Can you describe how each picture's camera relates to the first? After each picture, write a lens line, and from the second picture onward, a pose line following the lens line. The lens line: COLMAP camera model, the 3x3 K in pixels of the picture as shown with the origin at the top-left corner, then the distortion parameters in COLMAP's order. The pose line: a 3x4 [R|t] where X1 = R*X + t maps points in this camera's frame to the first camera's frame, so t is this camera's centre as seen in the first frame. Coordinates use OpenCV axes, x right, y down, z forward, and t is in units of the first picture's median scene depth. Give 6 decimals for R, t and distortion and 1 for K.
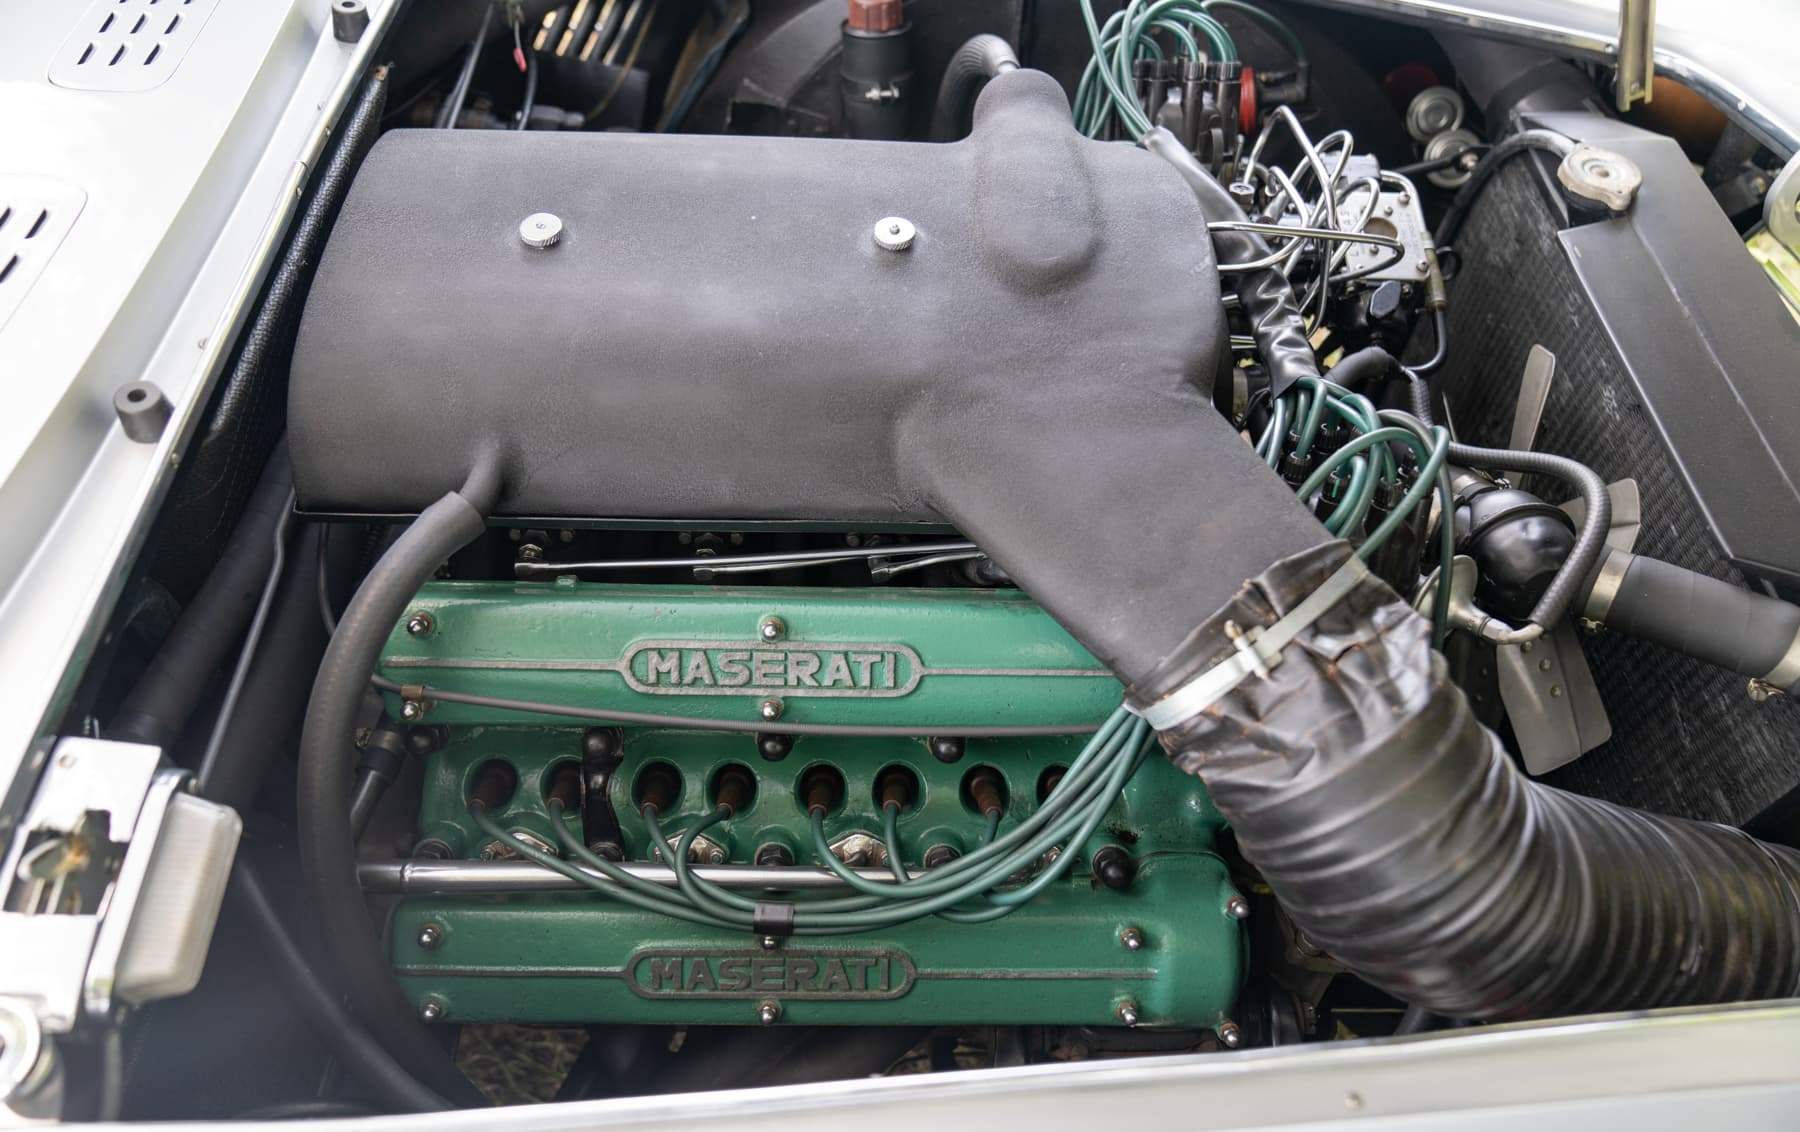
lens RADIAL K [[1235.5, 0, 900.7], [0, 1235.5, 566.3], [0, 0, 1]] dist [-0.032196, 0.001626]
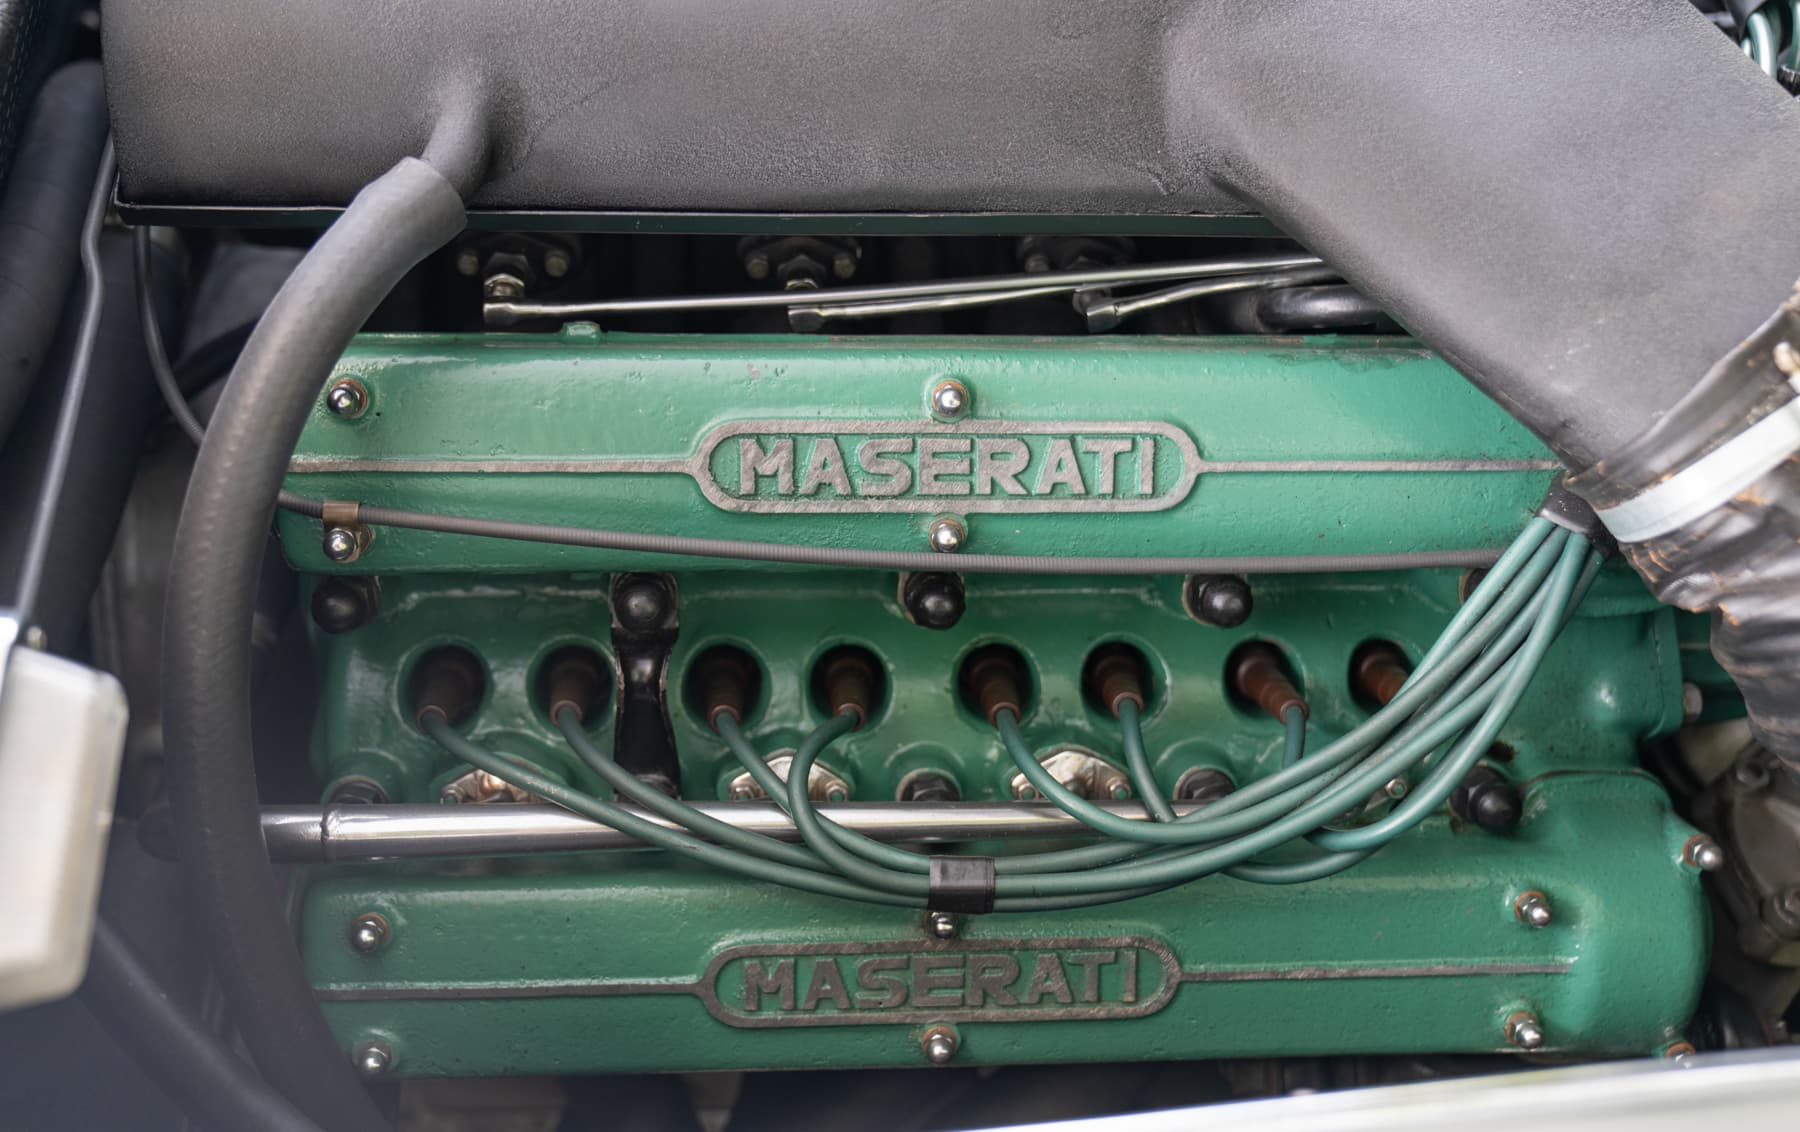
lens RADIAL K [[1895.4, 0, 899.6], [0, 1895.4, 566.1], [0, 0, 1]] dist [-0.013780, 0.000000]
pose [[0.999156, -0.018944, 0.036441, -0.160077], [0.016774, 0.998120, 0.058950, 0.076064], [-0.037489, -0.058289, 0.997596, 0.092509]]
